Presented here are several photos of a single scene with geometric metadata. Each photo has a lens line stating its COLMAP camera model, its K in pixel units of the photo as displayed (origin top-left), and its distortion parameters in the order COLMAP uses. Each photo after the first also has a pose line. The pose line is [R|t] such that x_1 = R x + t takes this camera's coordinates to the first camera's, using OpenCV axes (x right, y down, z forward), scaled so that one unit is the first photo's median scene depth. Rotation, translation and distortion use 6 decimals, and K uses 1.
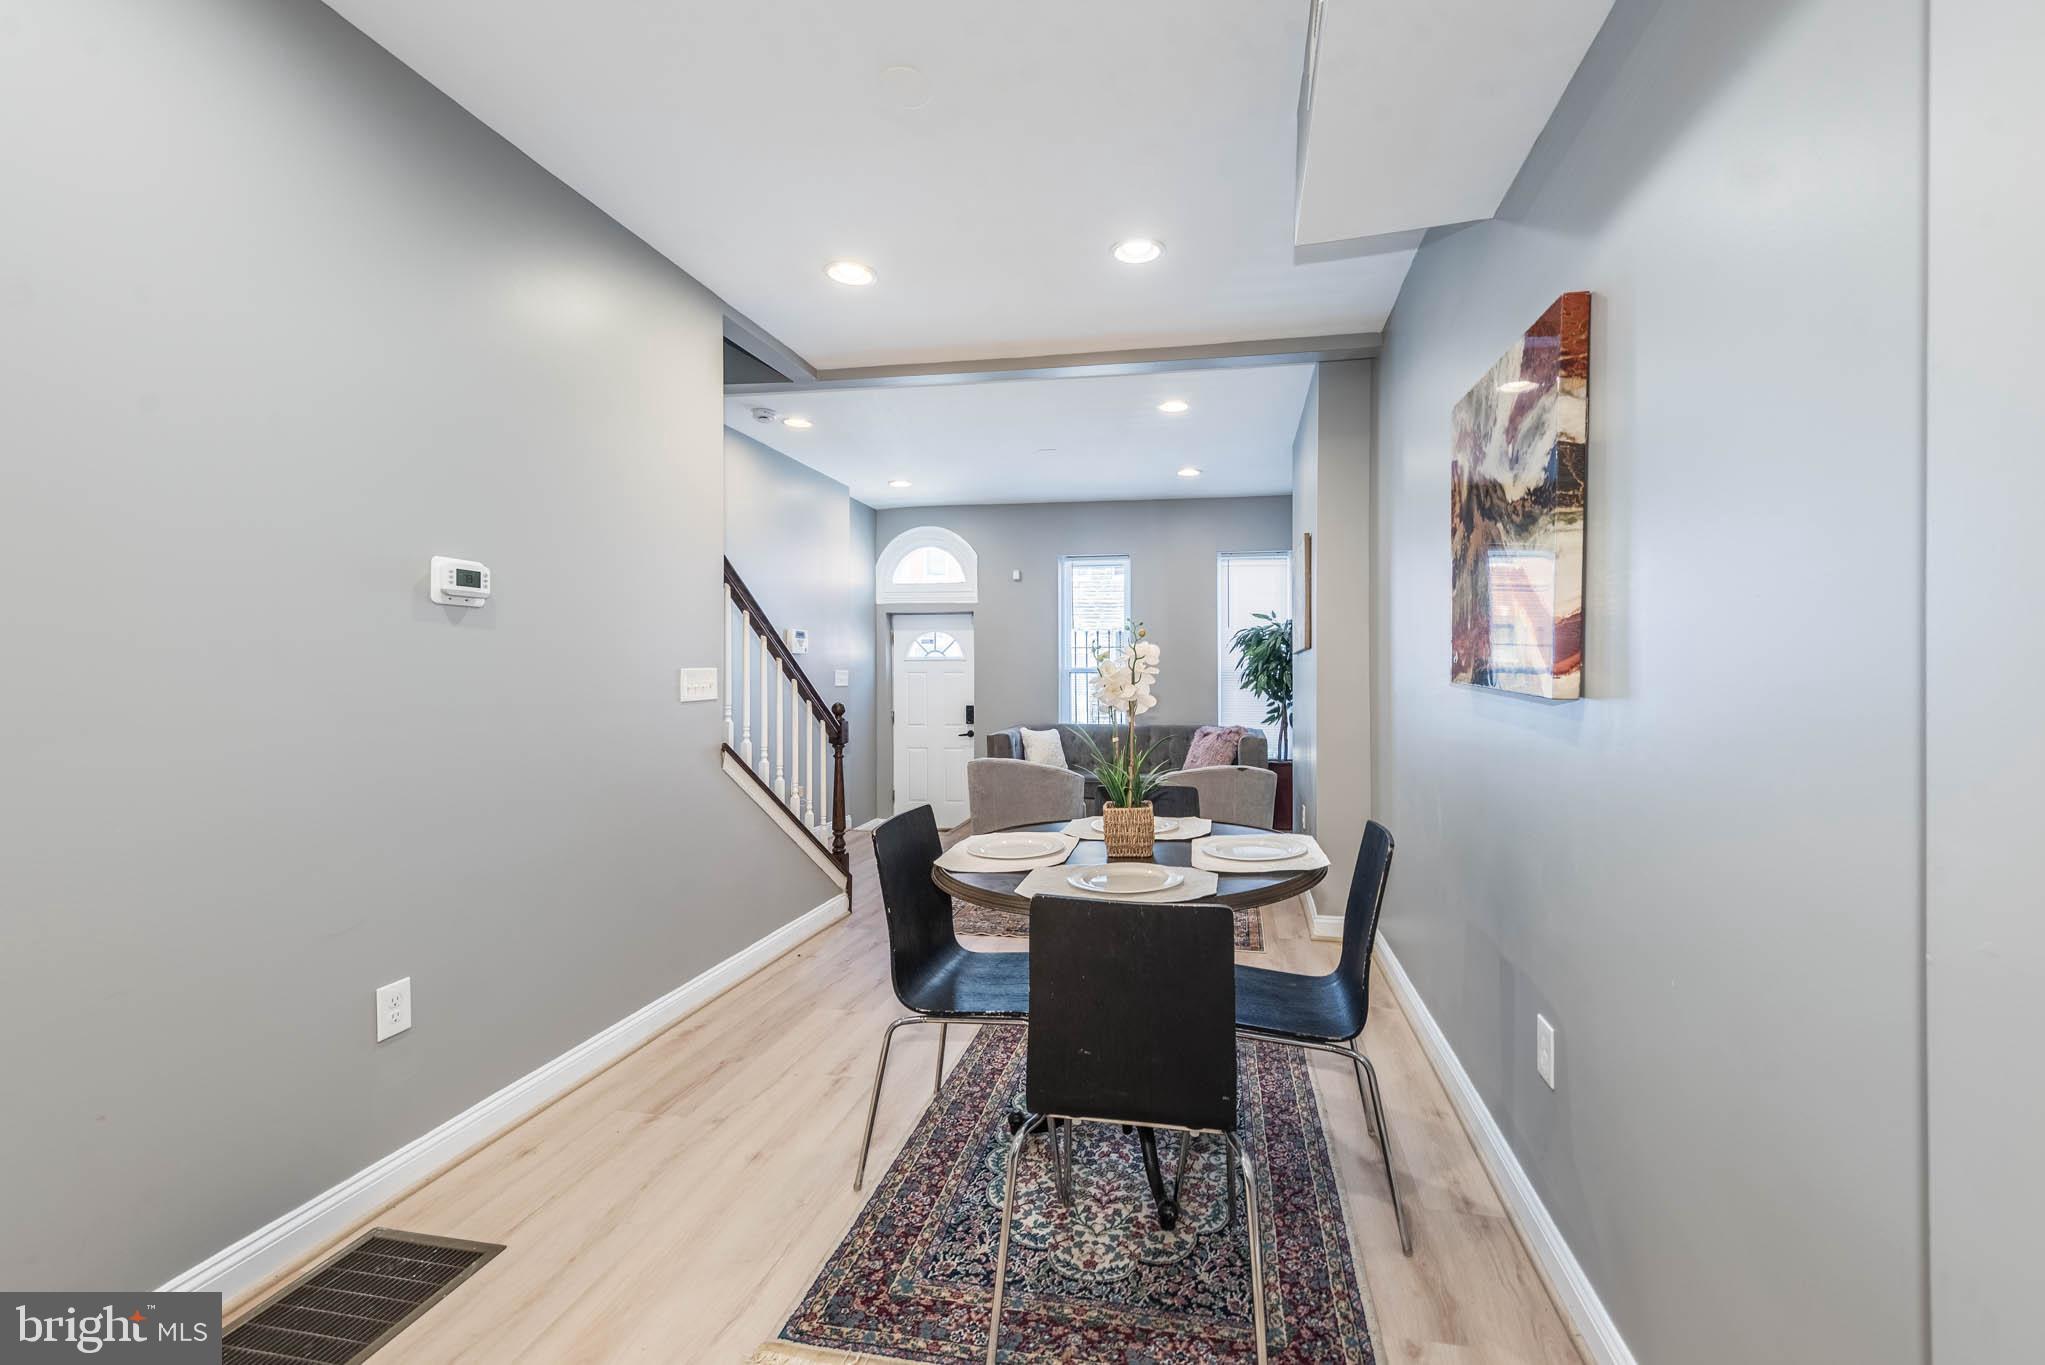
lens RADIAL K [[855.6, 0, 1073.1], [0, 855.6, 660.2], [0, 0, 1]] dist [0.016135, -0.003998]
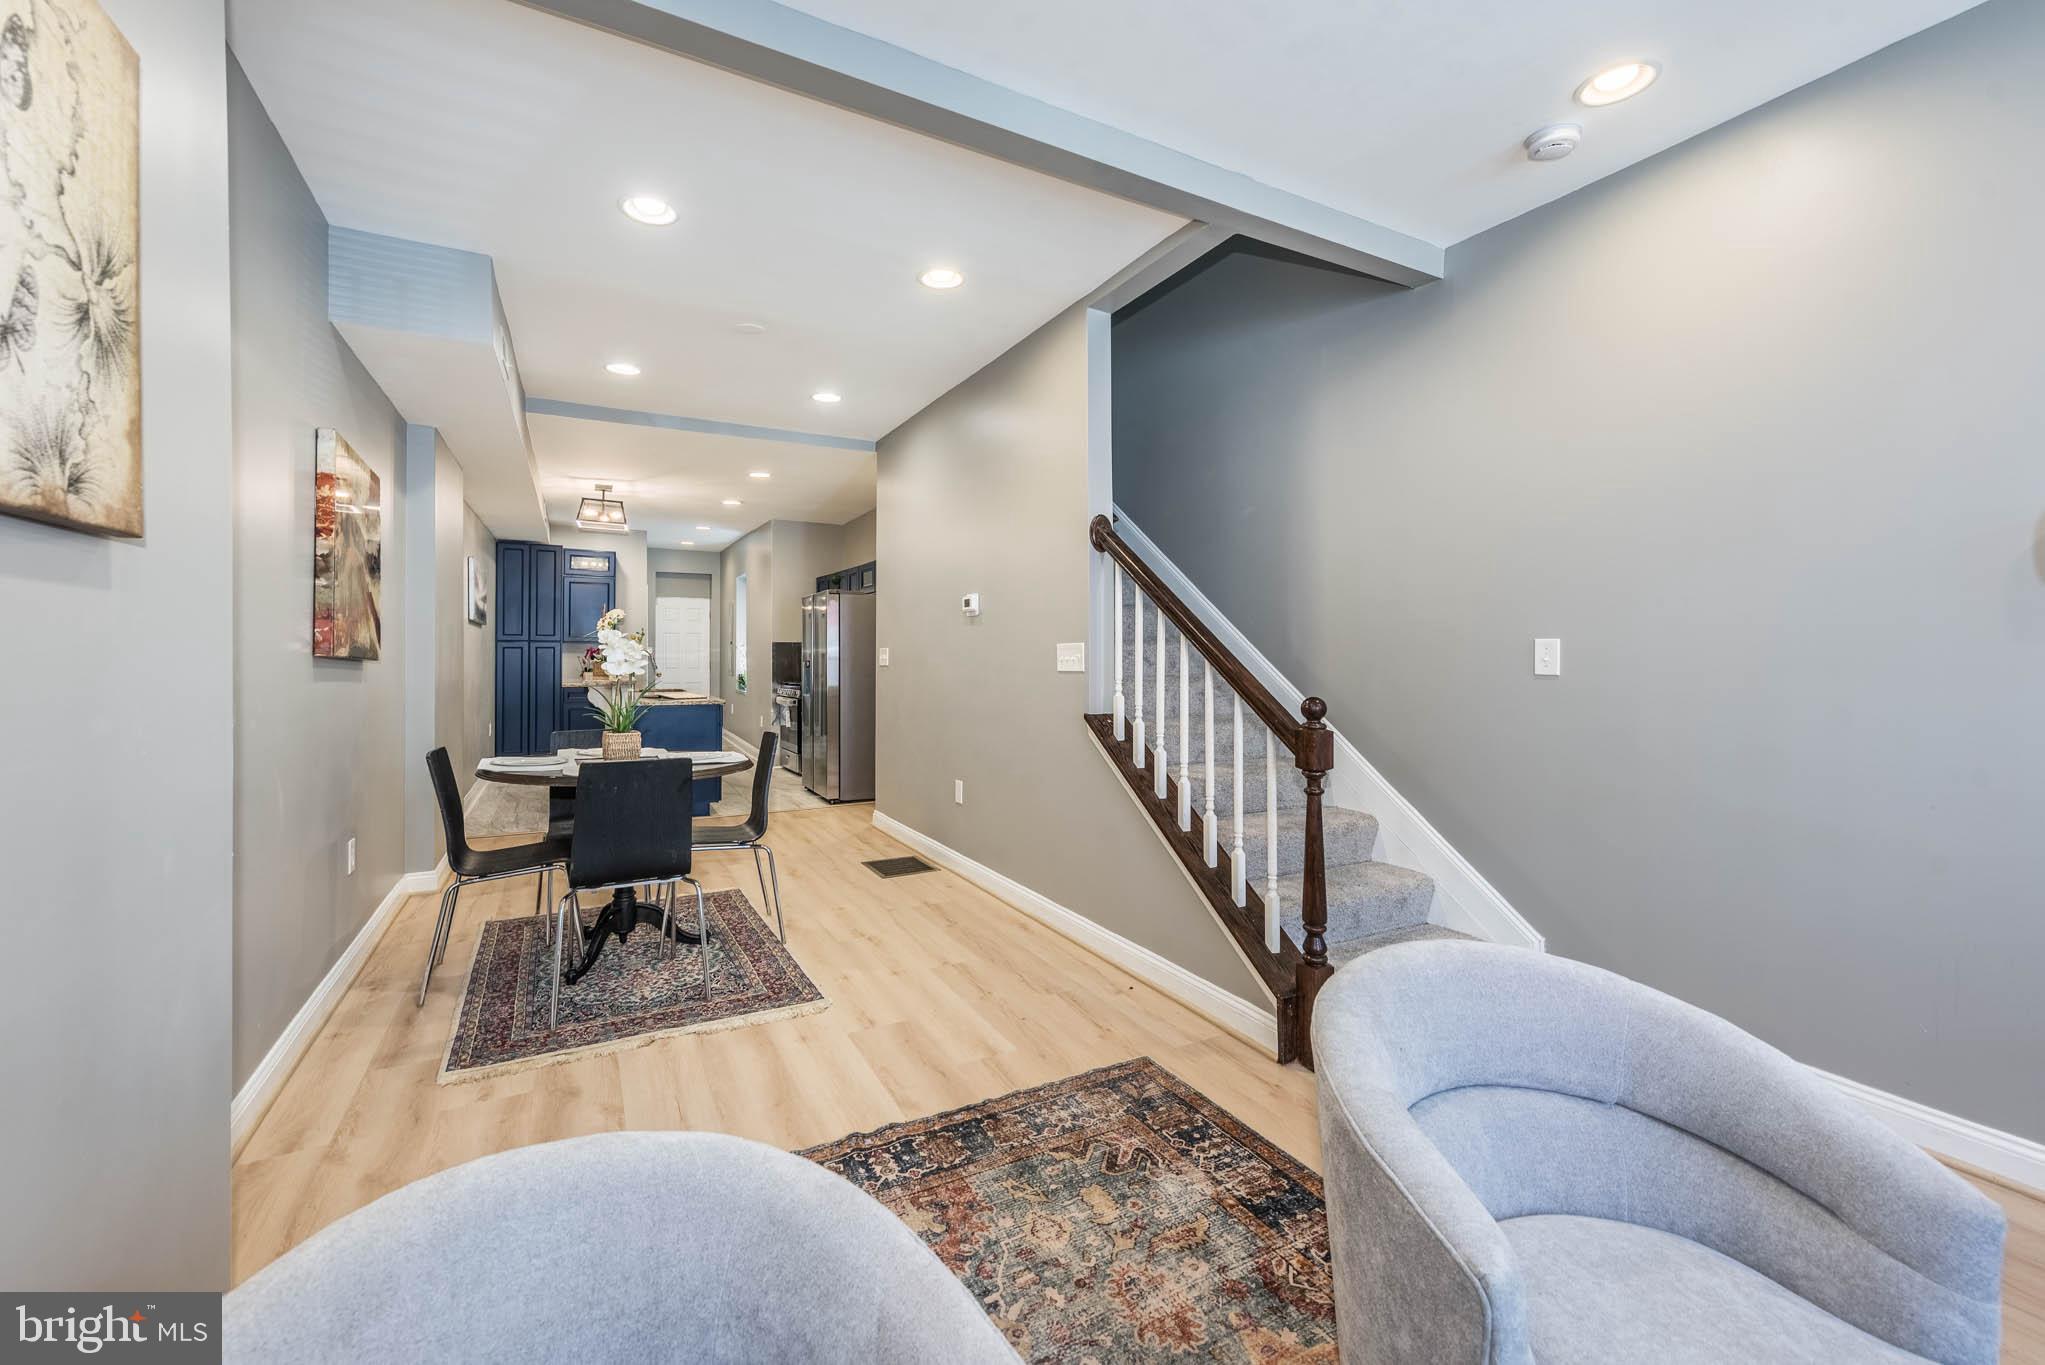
lens RADIAL K [[855.6, 0, 1044.5], [0, 855.6, 642.9], [0, 0, 1]] dist [0.016135, -0.003998]
pose [[-0.778059, -0.003951, -0.628179, 0.140699], [0.011681, 0.999716, -0.020756, 0.014350], [0.628083, -0.023487, -0.777792, 0.843696]]
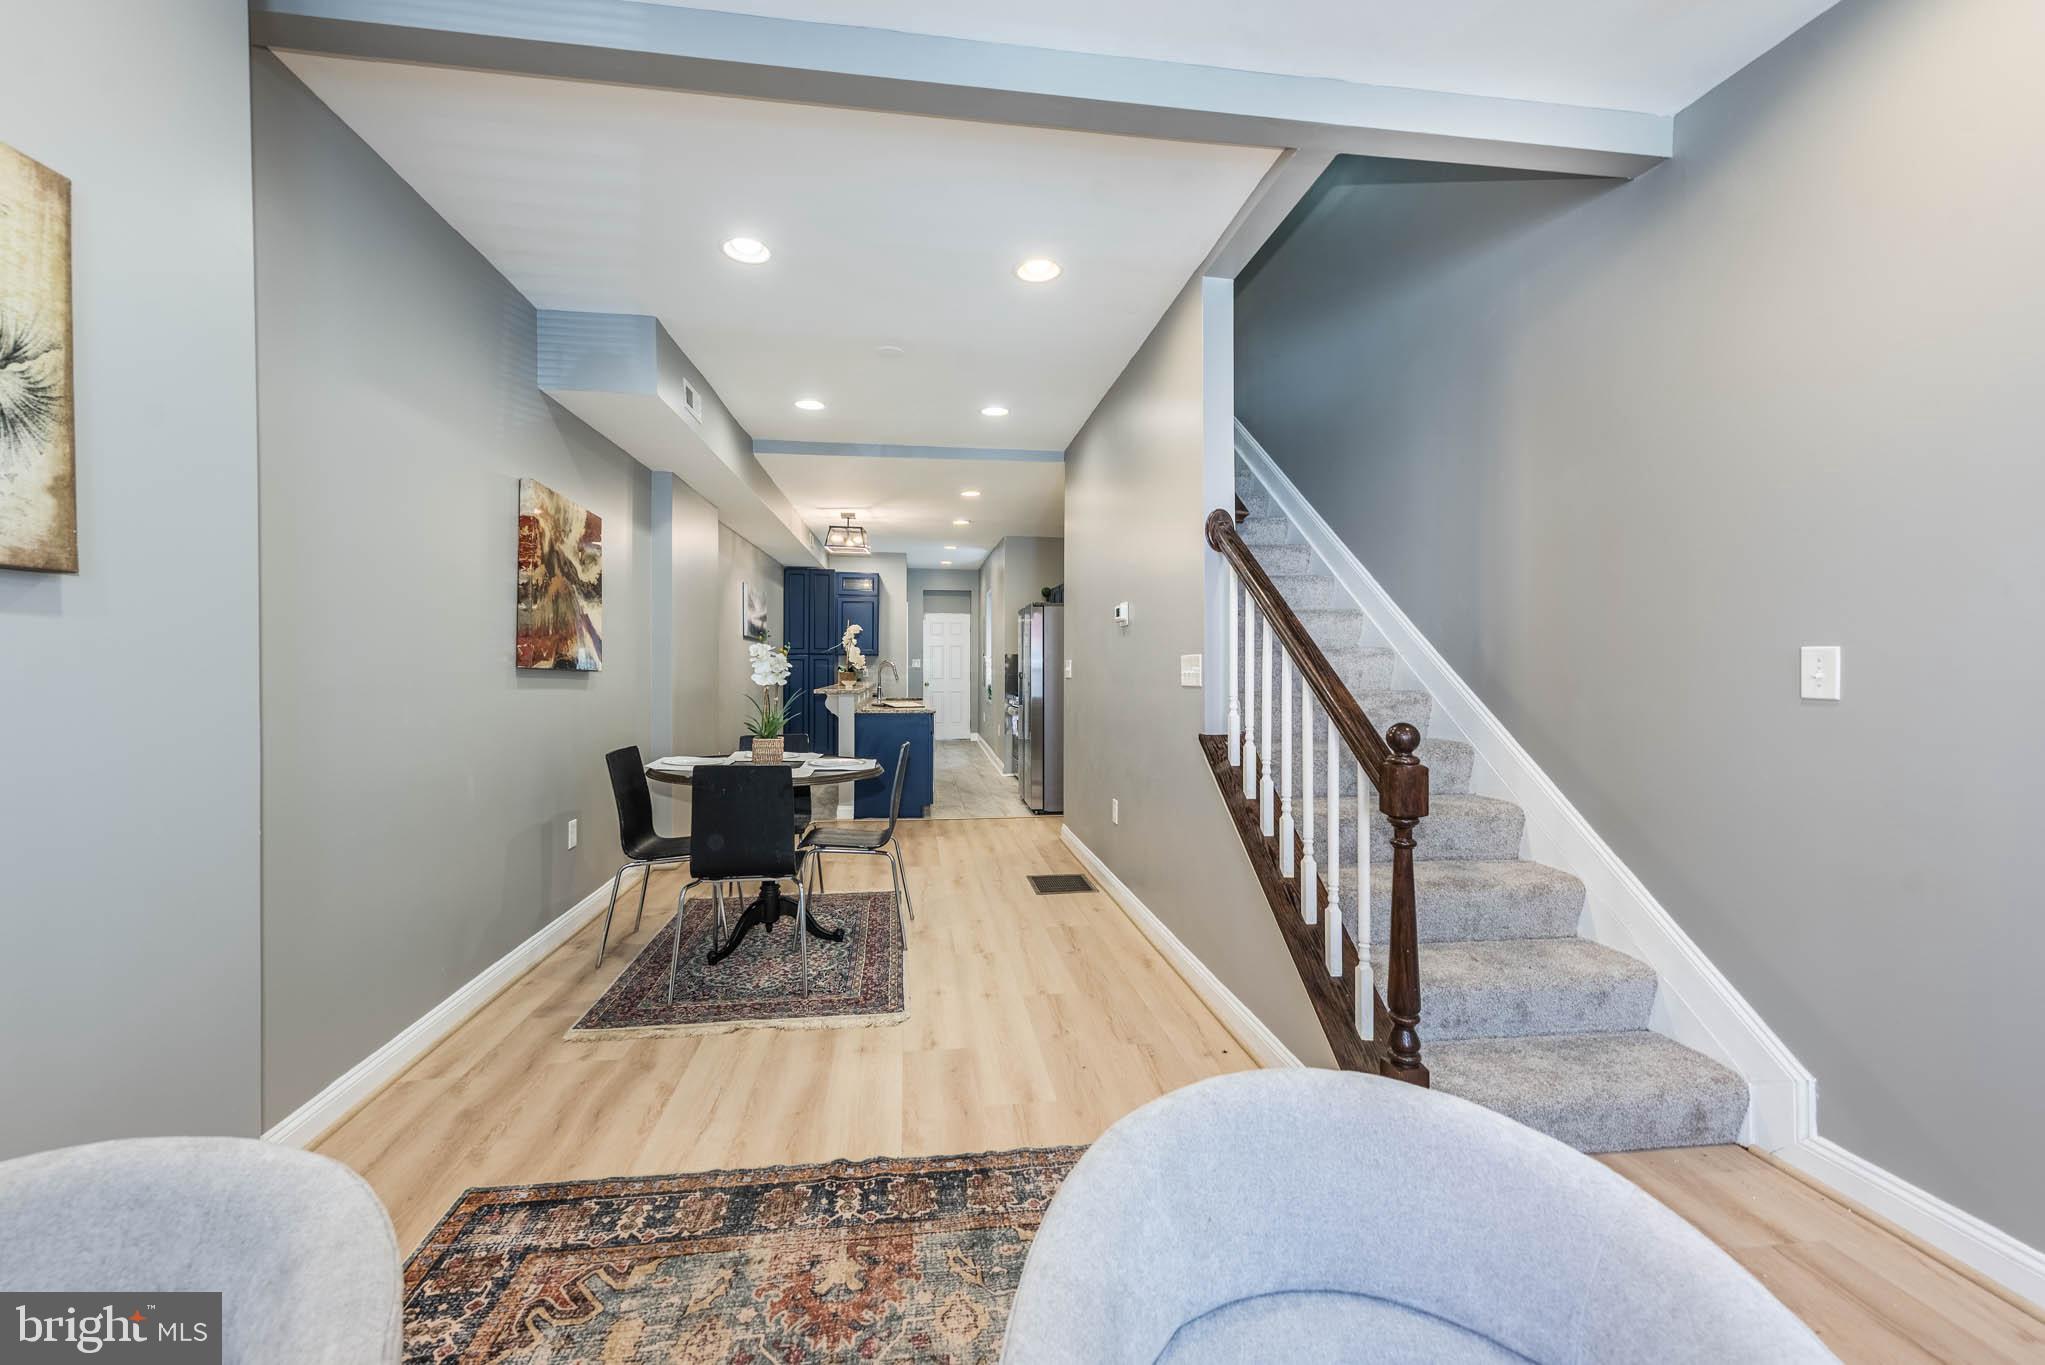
lens RADIAL K [[855.6, 0, 1025.4], [0, 855.6, 657.2], [0, 0, 1]] dist [0.016135, -0.003998]
pose [[-0.951706, 0.000164, -0.307012, 0.031813], [0.006925, 0.999757, -0.020933, 0.014384], [0.306934, -0.022048, -0.951475, 0.865953]]
